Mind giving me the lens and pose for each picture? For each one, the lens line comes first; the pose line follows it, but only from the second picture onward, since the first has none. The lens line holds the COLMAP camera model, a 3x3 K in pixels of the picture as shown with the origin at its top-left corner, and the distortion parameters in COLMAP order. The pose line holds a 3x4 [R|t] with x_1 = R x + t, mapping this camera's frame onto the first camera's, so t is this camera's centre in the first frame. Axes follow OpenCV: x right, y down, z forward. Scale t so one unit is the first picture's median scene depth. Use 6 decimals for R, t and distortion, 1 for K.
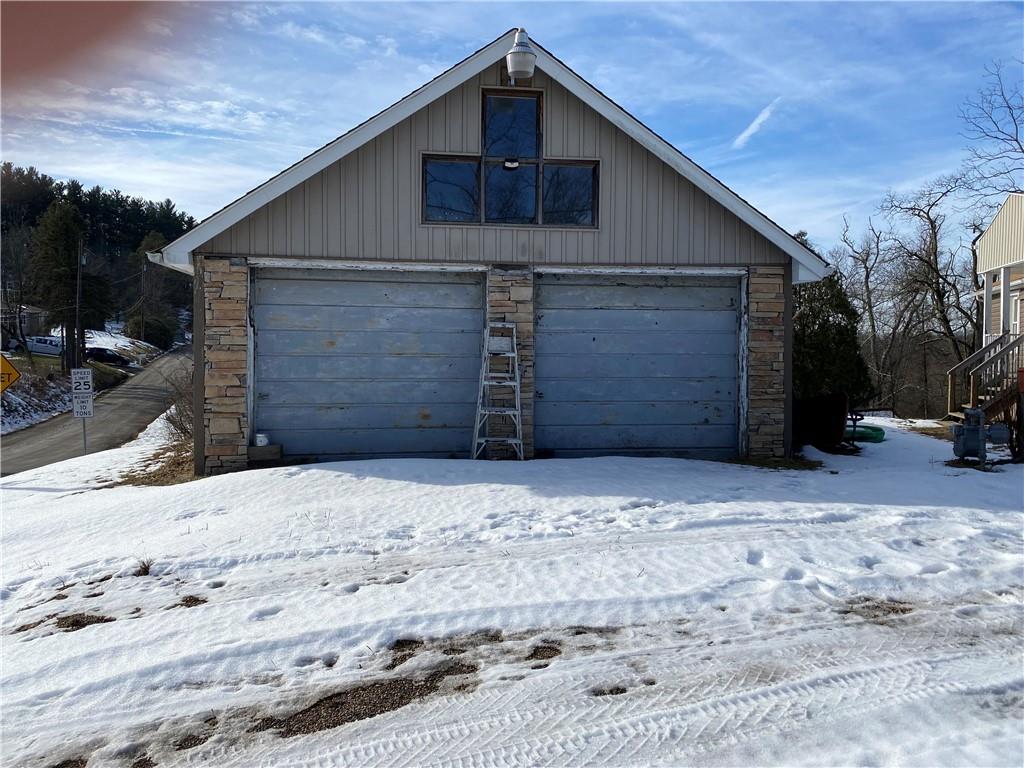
lens RADIAL K [[782.9, 0, 512.0], [0, 782.9, 384.0], [0, 0, 1]] dist [0.063271, -0.062372]
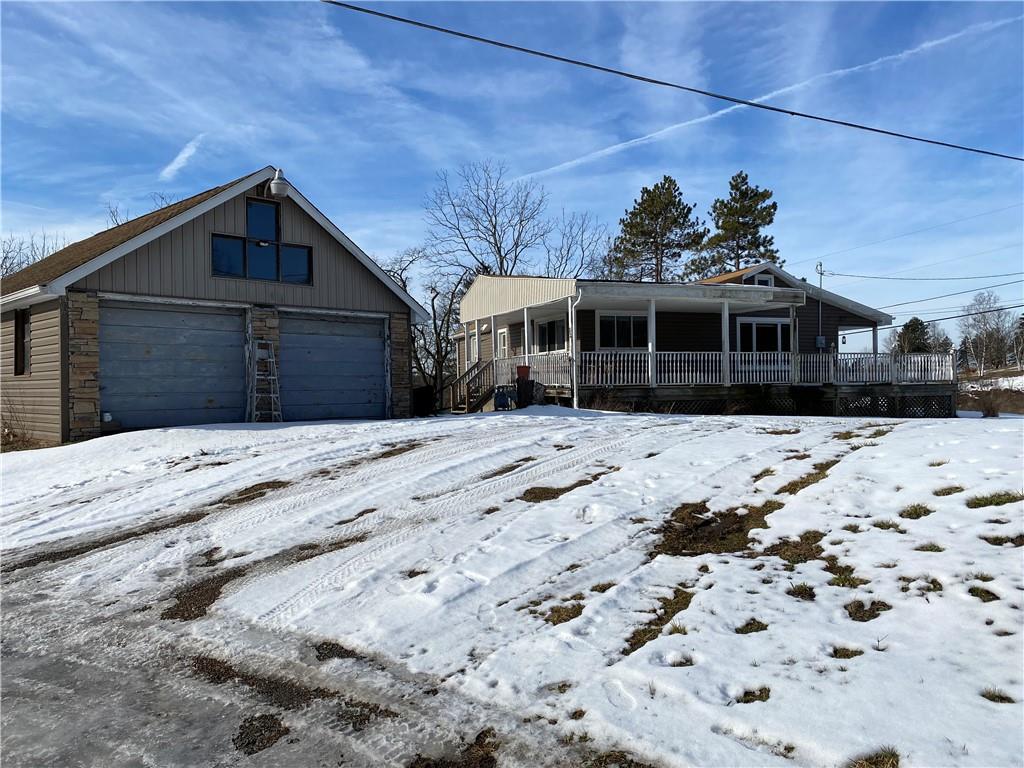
lens RADIAL K [[827.8, 0, 512.0], [0, 827.8, 384.0], [0, 0, 1]] dist [-0.111843, 0.000981]
pose [[0.774960, -0.004865, 0.631991, -0.664264], [0.037342, 0.998576, -0.038102, 0.091976], [-0.630906, 0.053128, 0.774038, -0.607576]]
